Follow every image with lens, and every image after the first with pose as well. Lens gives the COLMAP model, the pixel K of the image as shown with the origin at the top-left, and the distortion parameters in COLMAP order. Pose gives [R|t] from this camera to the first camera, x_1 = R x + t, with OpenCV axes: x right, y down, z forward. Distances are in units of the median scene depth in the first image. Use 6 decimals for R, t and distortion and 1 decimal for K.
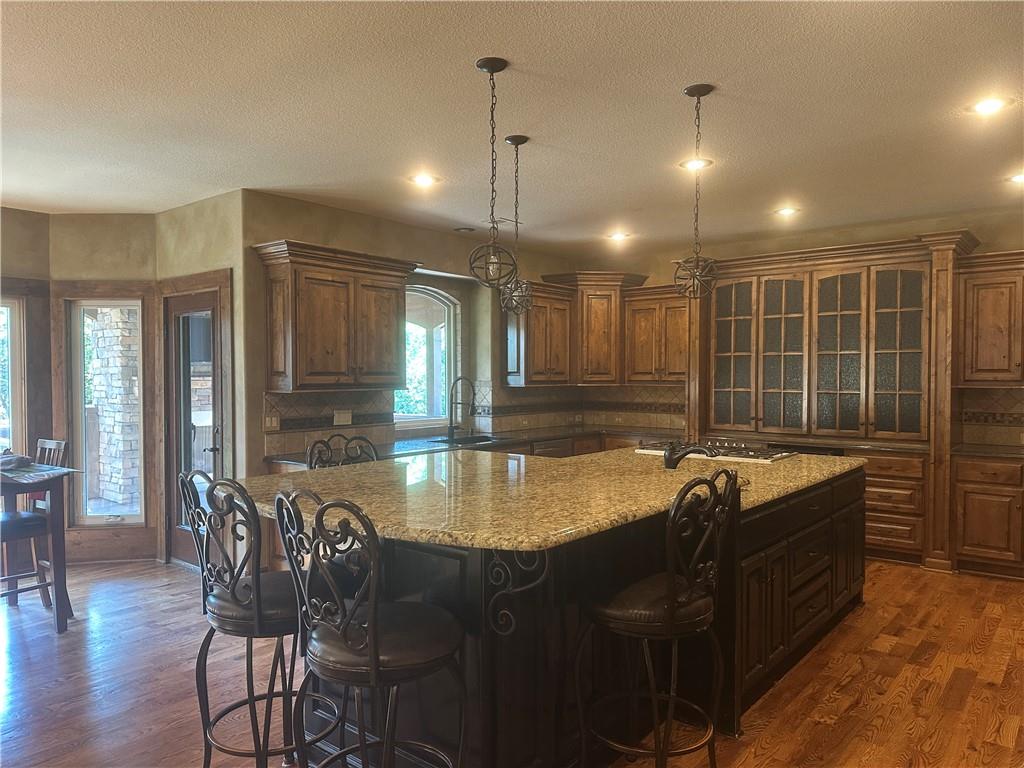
lens RADIAL K [[735.6, 0, 512.0], [0, 735.6, 384.0], [0, 0, 1]] dist [0.150923, -0.002827]
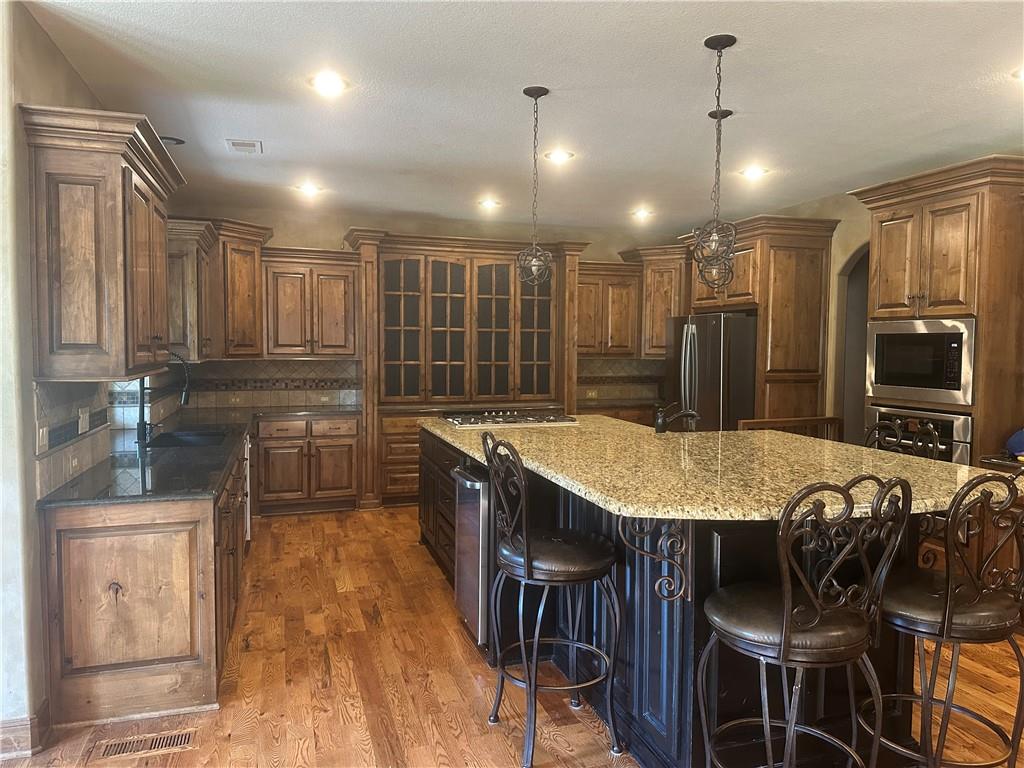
lens RADIAL K [[735.6, 0, 512.0], [0, 735.6, 384.0], [0, 0, 1]] dist [0.150923, -0.002827]
pose [[0.556964, -0.039686, 0.829588, -0.477154], [0.003767, 0.998968, 0.045259, -0.008938], [-0.830528, -0.022083, 0.556539, 0.310795]]
